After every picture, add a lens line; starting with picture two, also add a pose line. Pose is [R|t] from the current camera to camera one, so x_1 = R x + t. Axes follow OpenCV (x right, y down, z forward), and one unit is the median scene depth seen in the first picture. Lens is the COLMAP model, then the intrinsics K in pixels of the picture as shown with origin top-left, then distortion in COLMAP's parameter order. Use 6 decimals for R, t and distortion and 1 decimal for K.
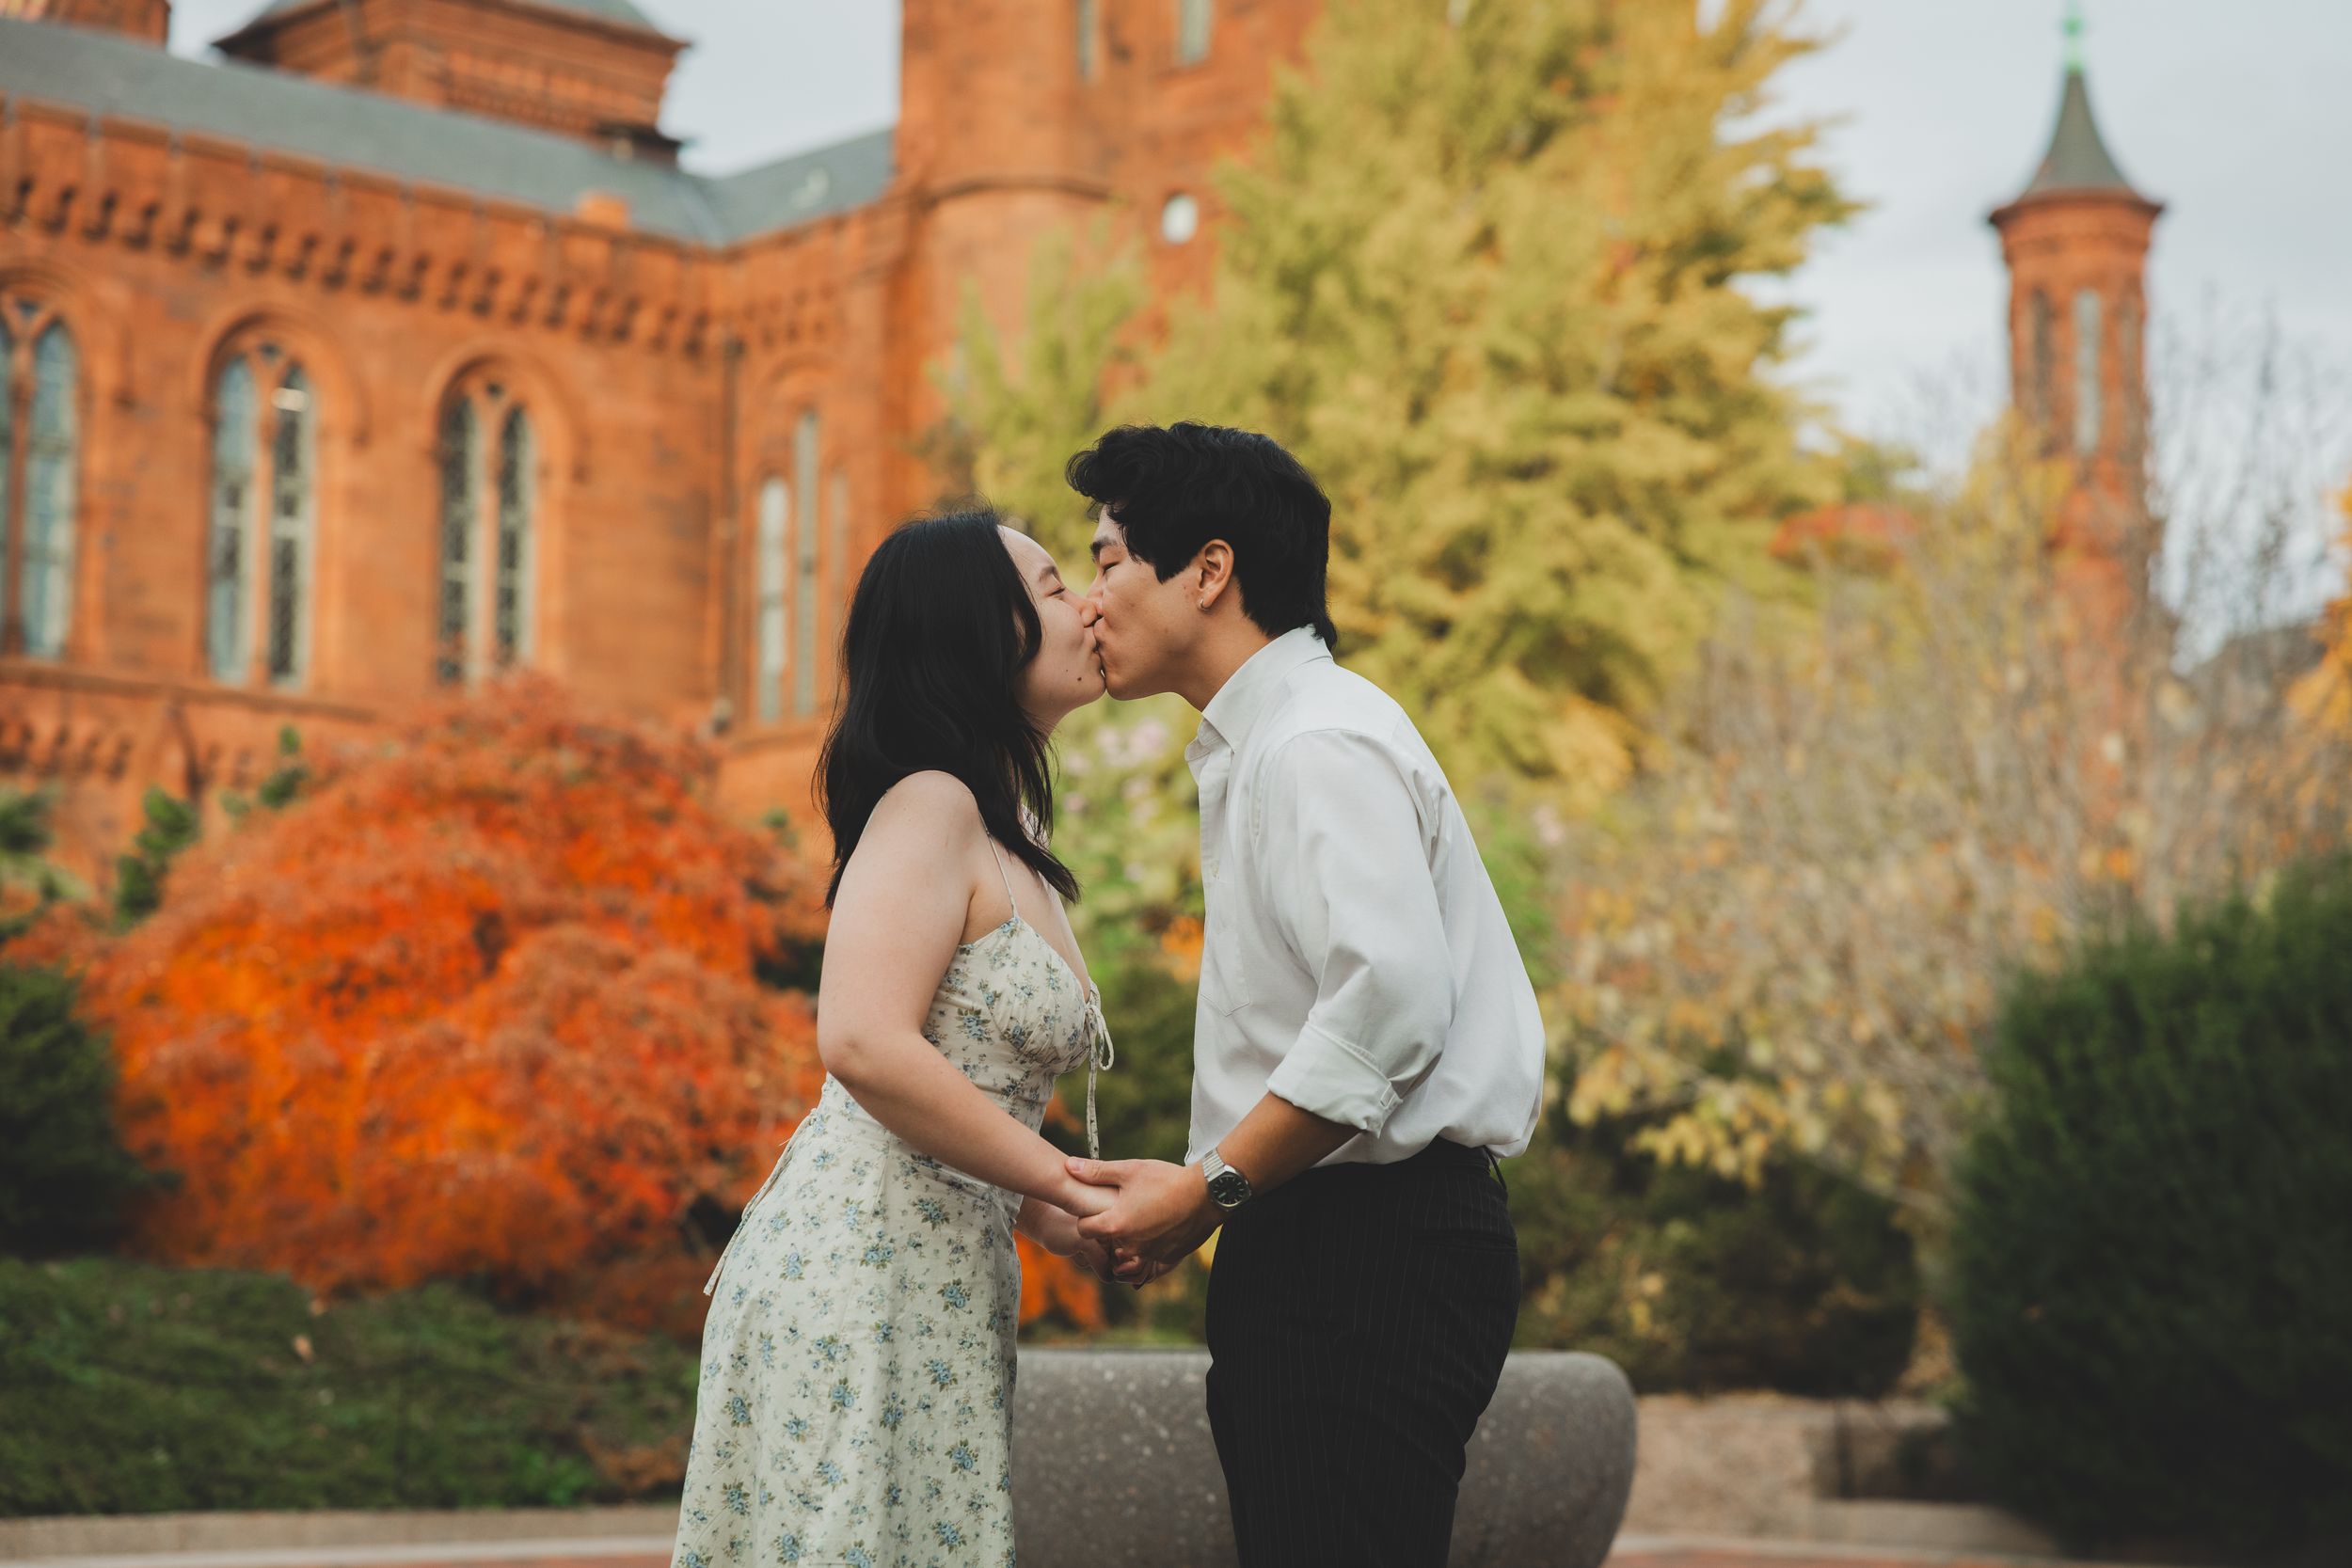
lens RADIAL K [[4822.0, 0, 1066.8], [0, 4822.0, 793.0], [0, 0, 1]] dist [0.045916, 0.000000]
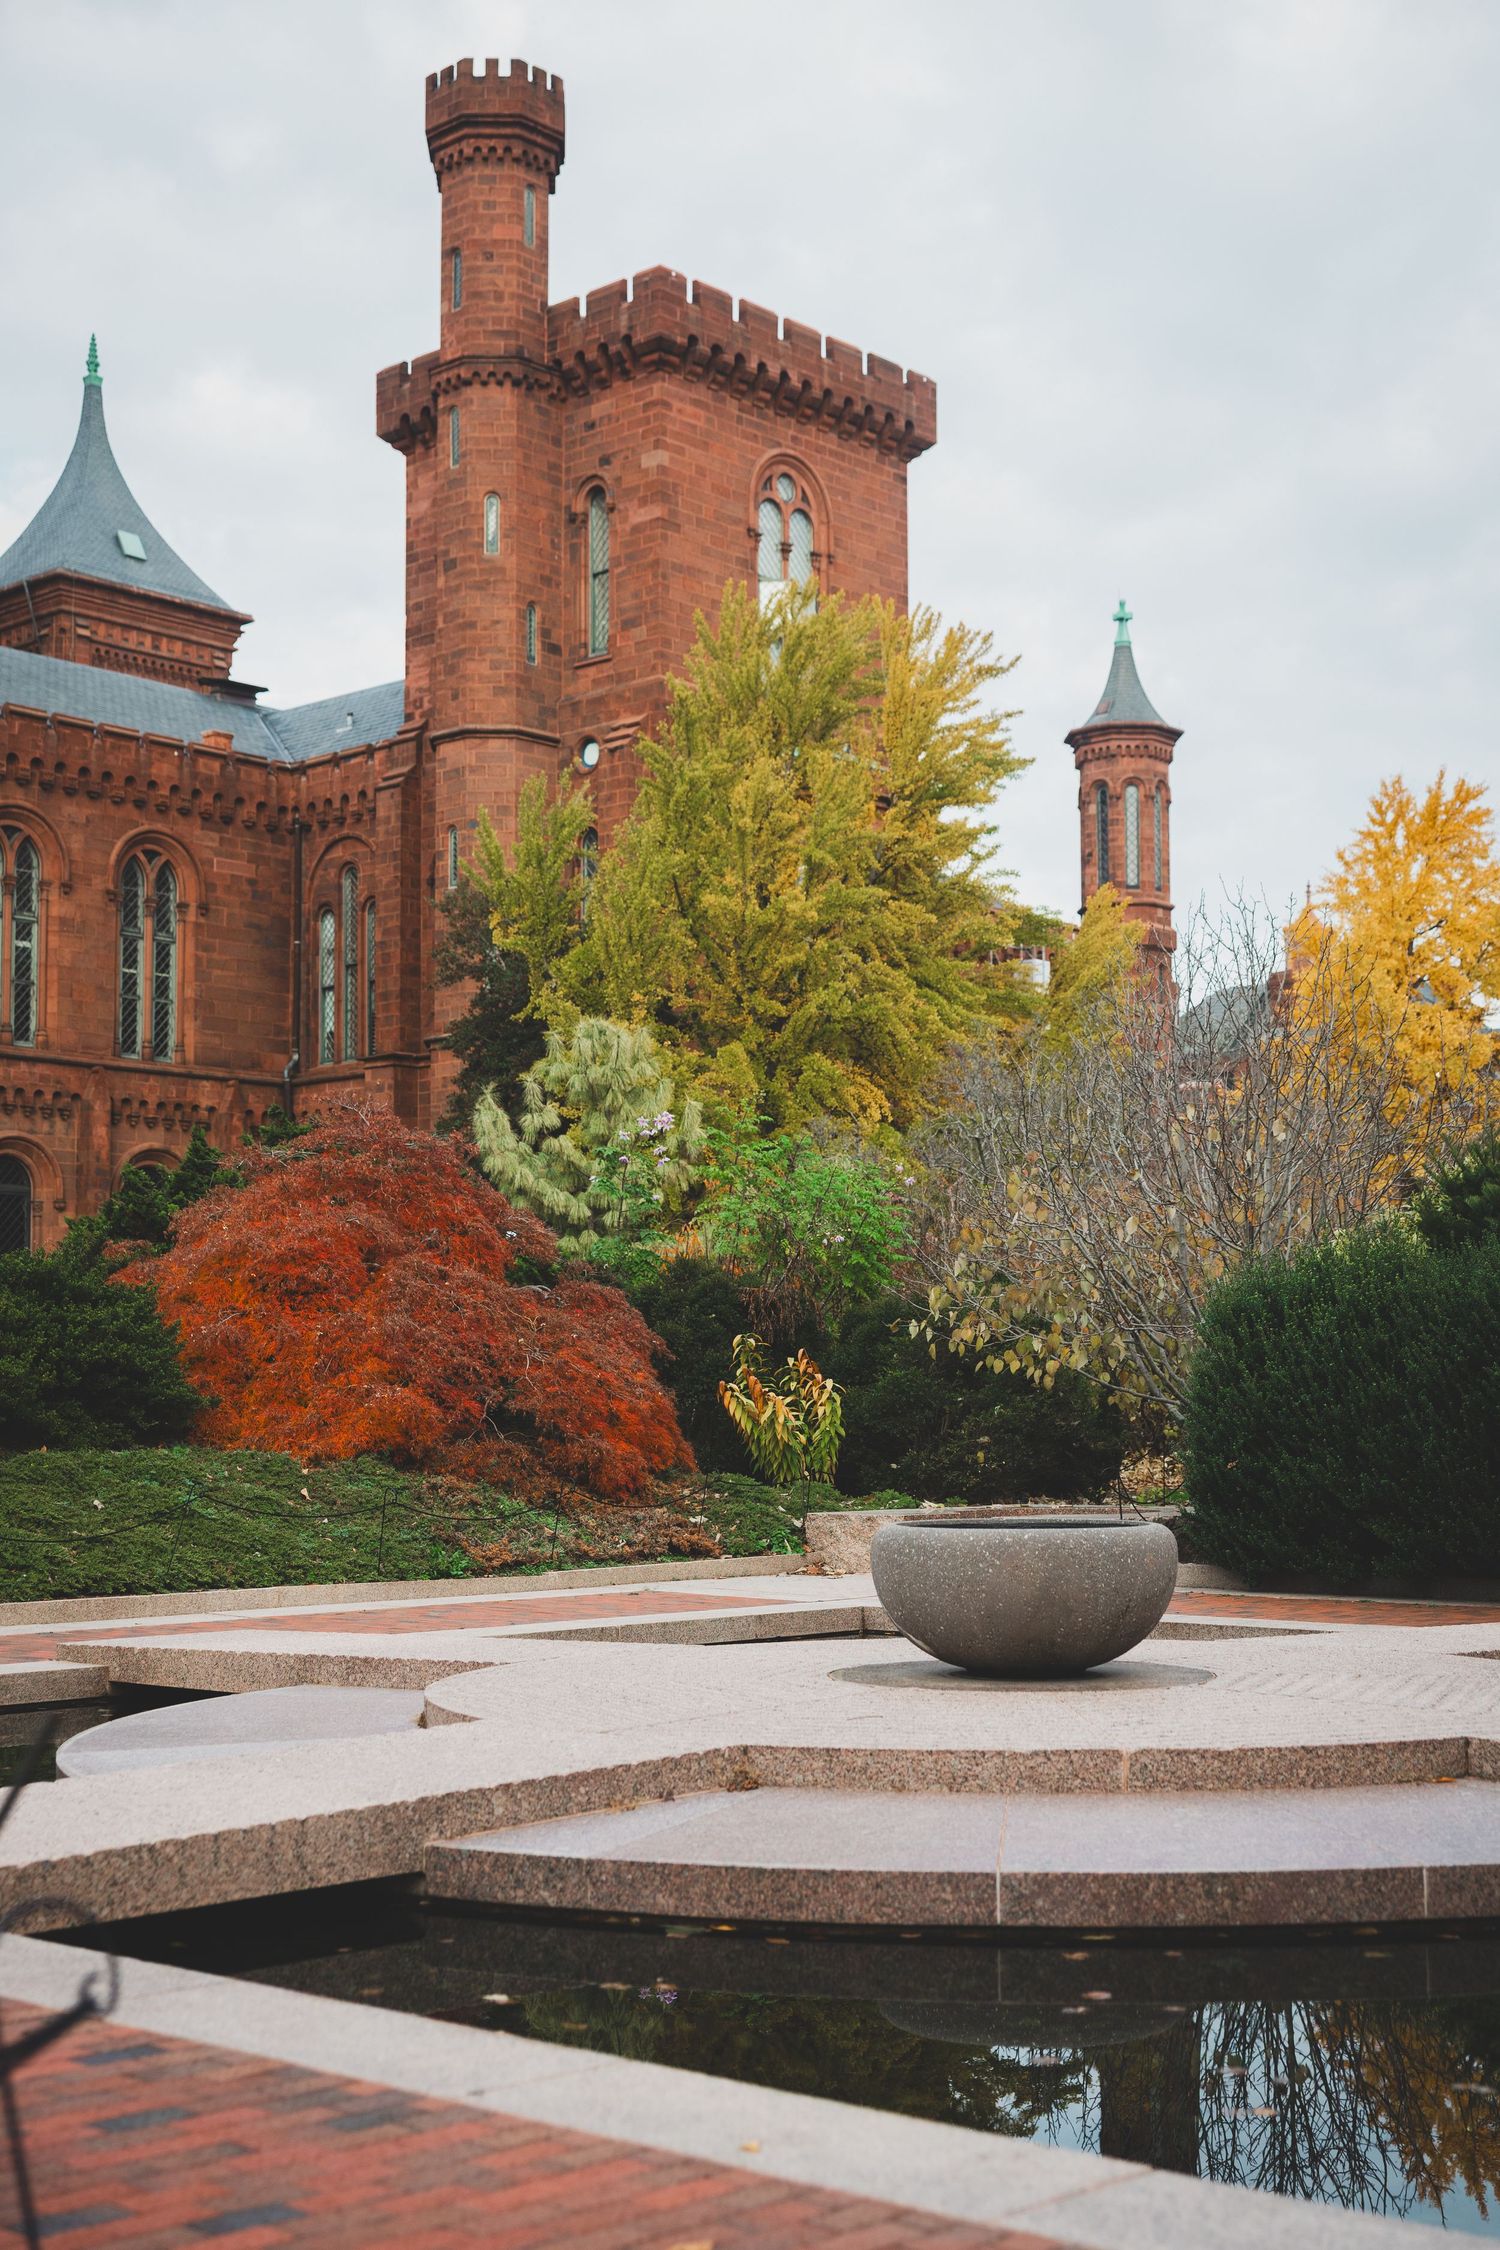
lens RADIAL K [[3198.8, 0, 734.6], [0, 3198.8, 1175.2], [0, 0, 1]] dist [0.089218, 0.000000]
pose [[0.995189, -0.006372, 0.097765, -0.091915], [0.003109, 0.999434, 0.033495, -0.039161], [-0.097923, -0.033030, 0.994646, -0.193494]]
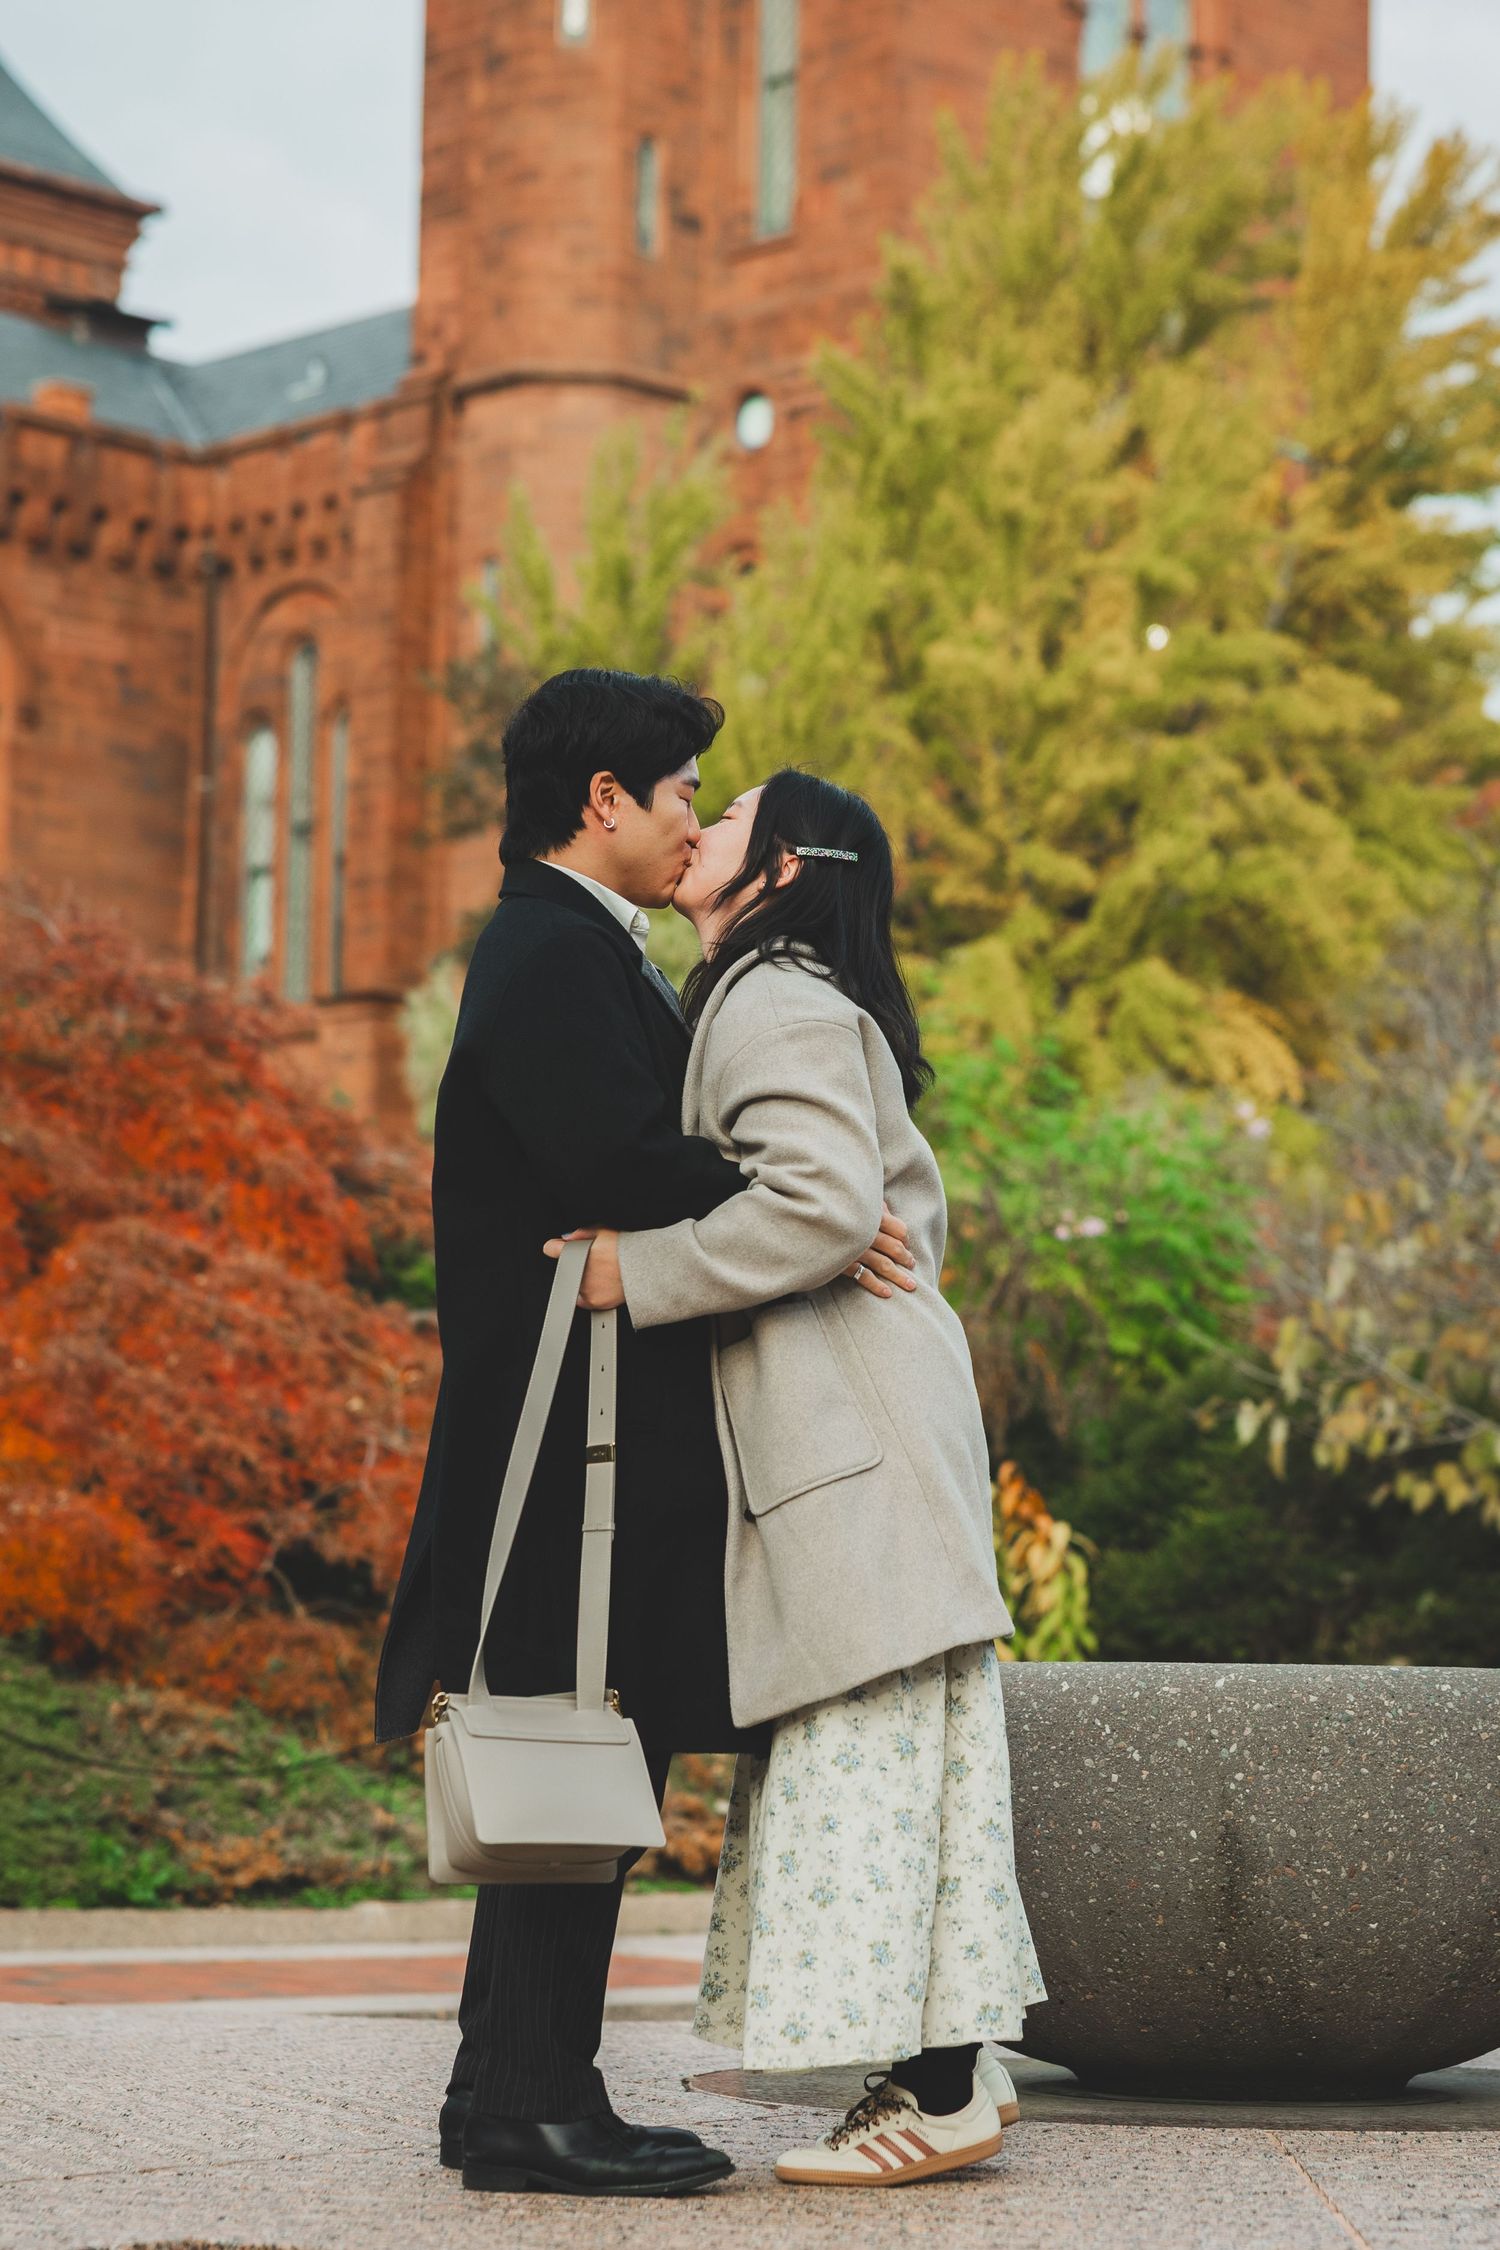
lens RADIAL K [[5692.4, 0, 755.3], [0, 5692.4, 1140.0], [0, 0, 1]] dist [0.153353, 0.000000]
pose [[0.999279, 0.012560, 0.035839, -0.028451], [-0.012675, 0.999915, 0.002992, 0.008837], [-0.035798, -0.003444, 0.999353, 0.009260]]
